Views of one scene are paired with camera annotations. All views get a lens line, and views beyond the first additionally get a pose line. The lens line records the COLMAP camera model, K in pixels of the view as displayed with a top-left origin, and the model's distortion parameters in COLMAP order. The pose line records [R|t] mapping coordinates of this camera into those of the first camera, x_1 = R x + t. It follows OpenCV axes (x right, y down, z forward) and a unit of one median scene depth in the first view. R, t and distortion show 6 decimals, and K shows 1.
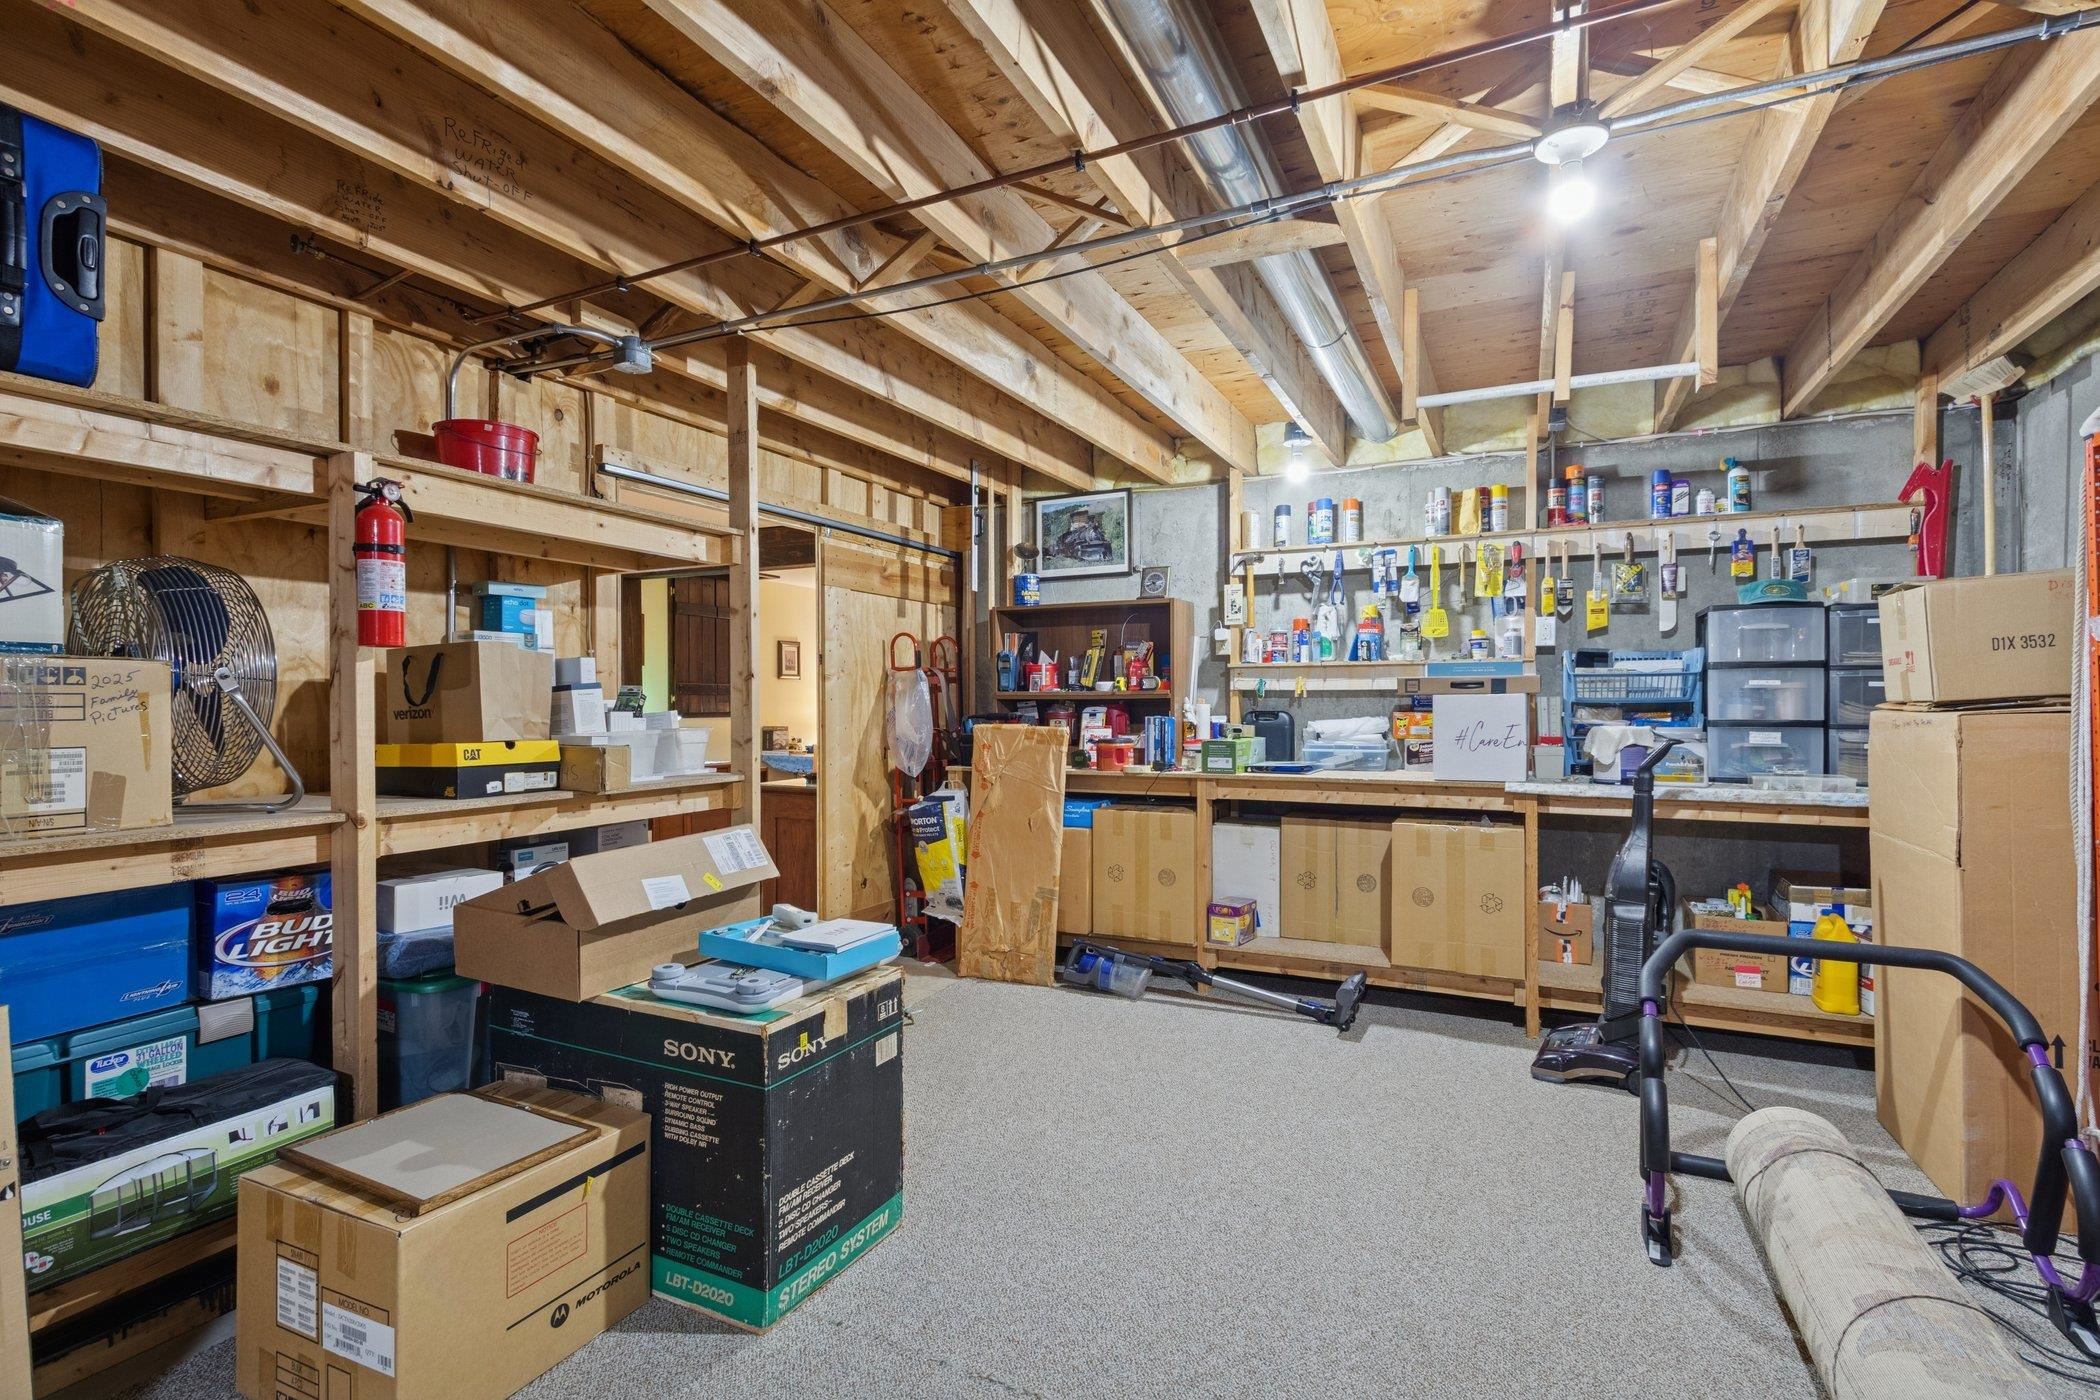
lens RADIAL K [[991.5, 0, 1043.9], [0, 991.5, 704.0], [0, 0, 1]] dist [0.003926, -0.002850]
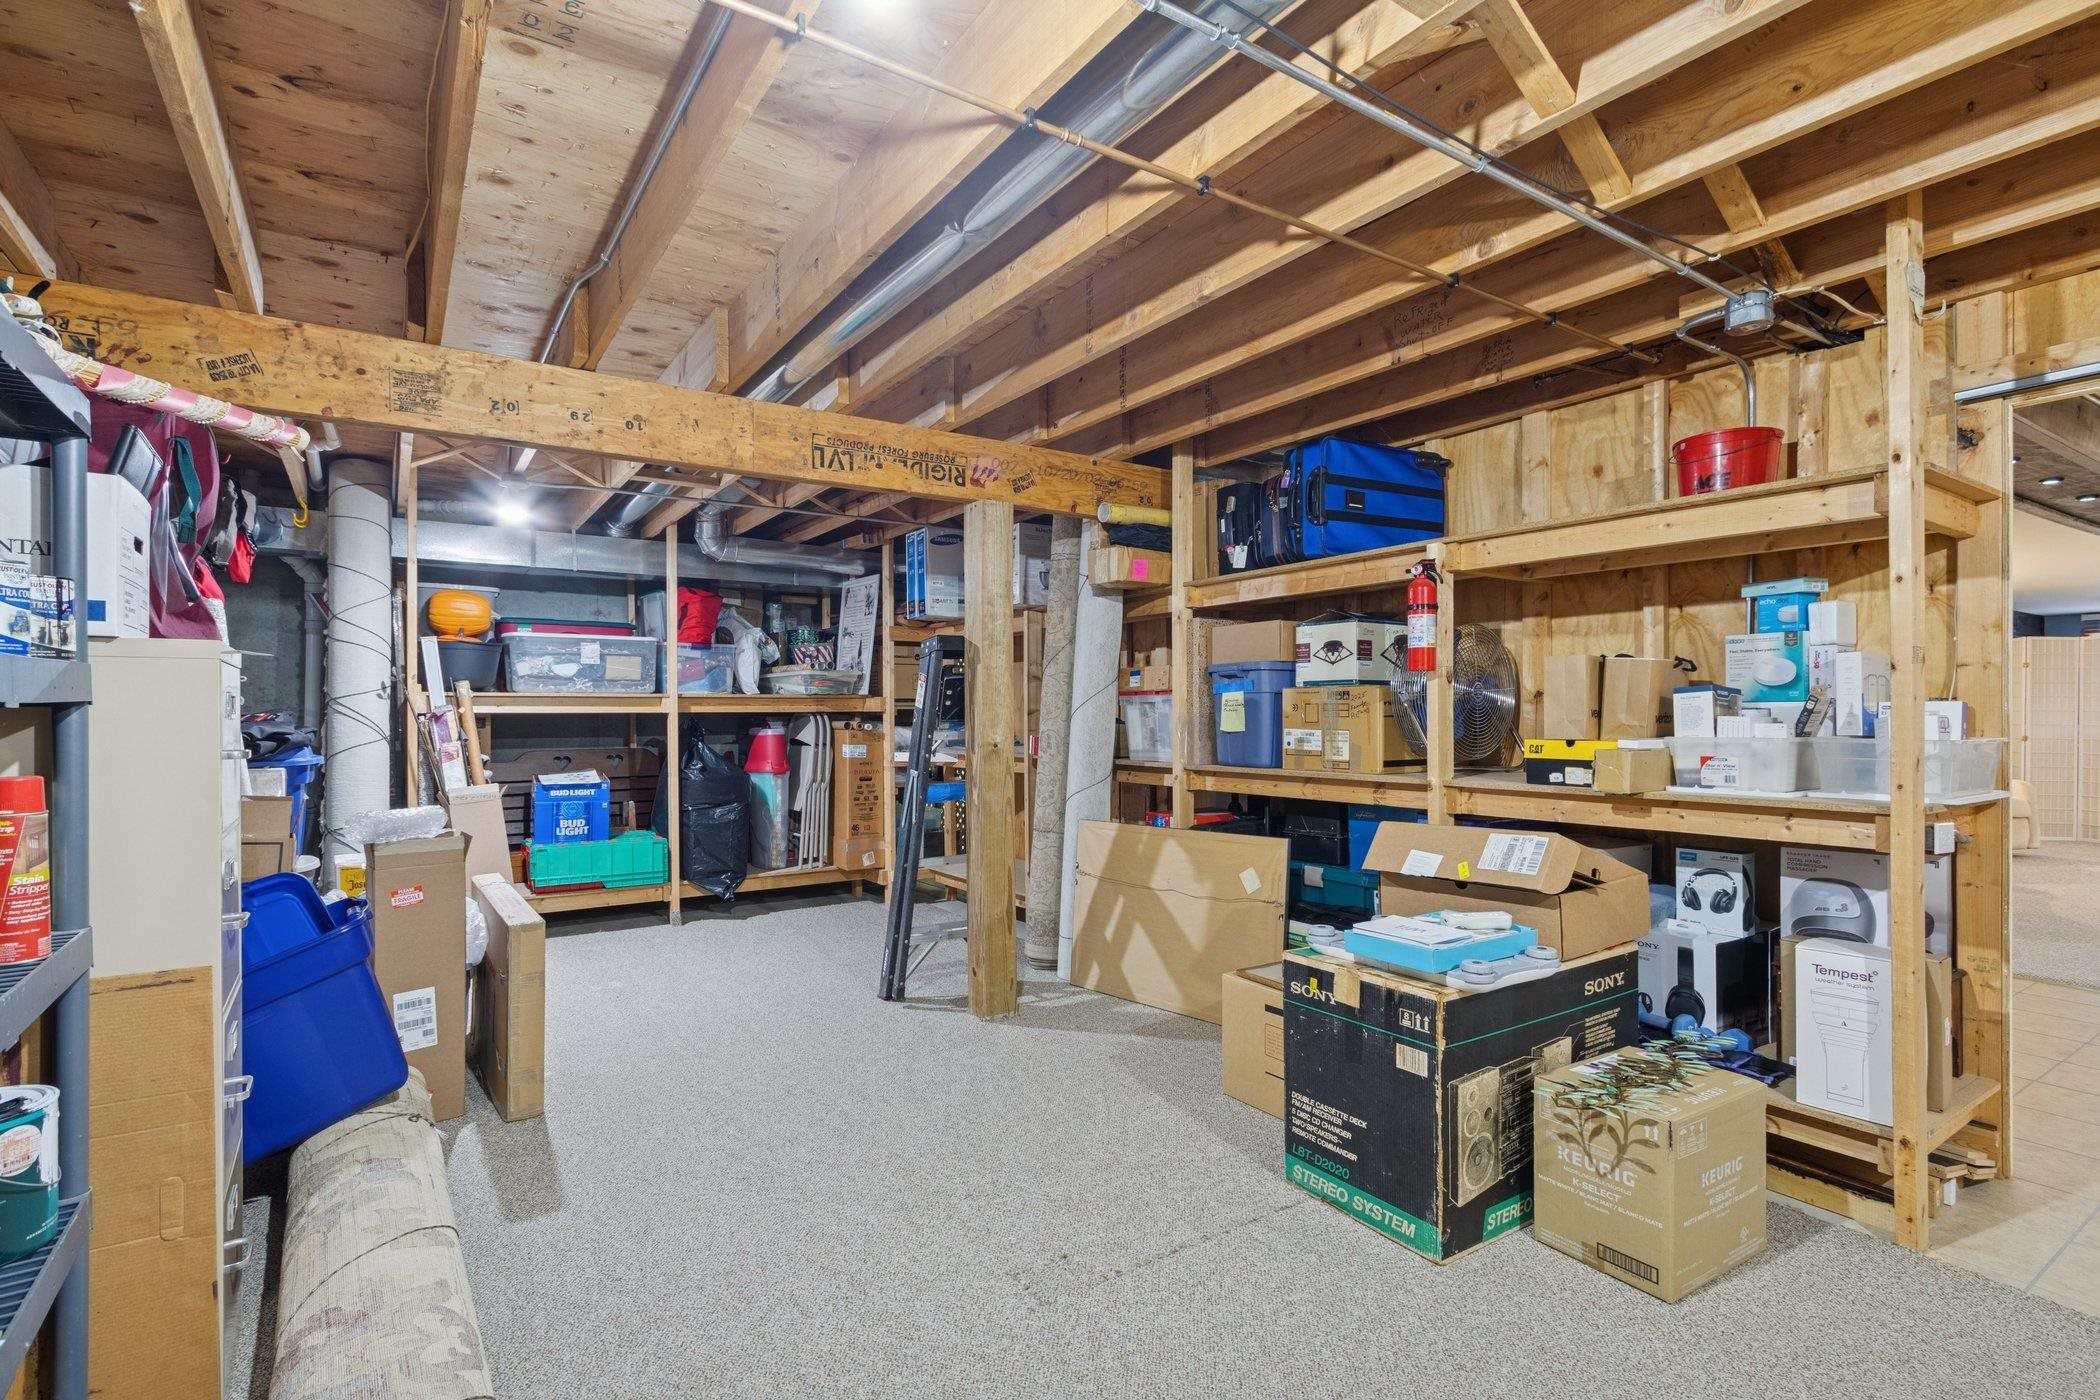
lens RADIAL K [[991.5, 0, 1046.4], [0, 991.5, 705.8], [0, 0, 1]] dist [0.003926, -0.002850]
pose [[-0.502960, 0.000613, -0.864310, 0.872485], [0.005008, 0.999985, -0.002205, -0.003788], [0.864295, -0.005438, -0.502955, 1.180102]]
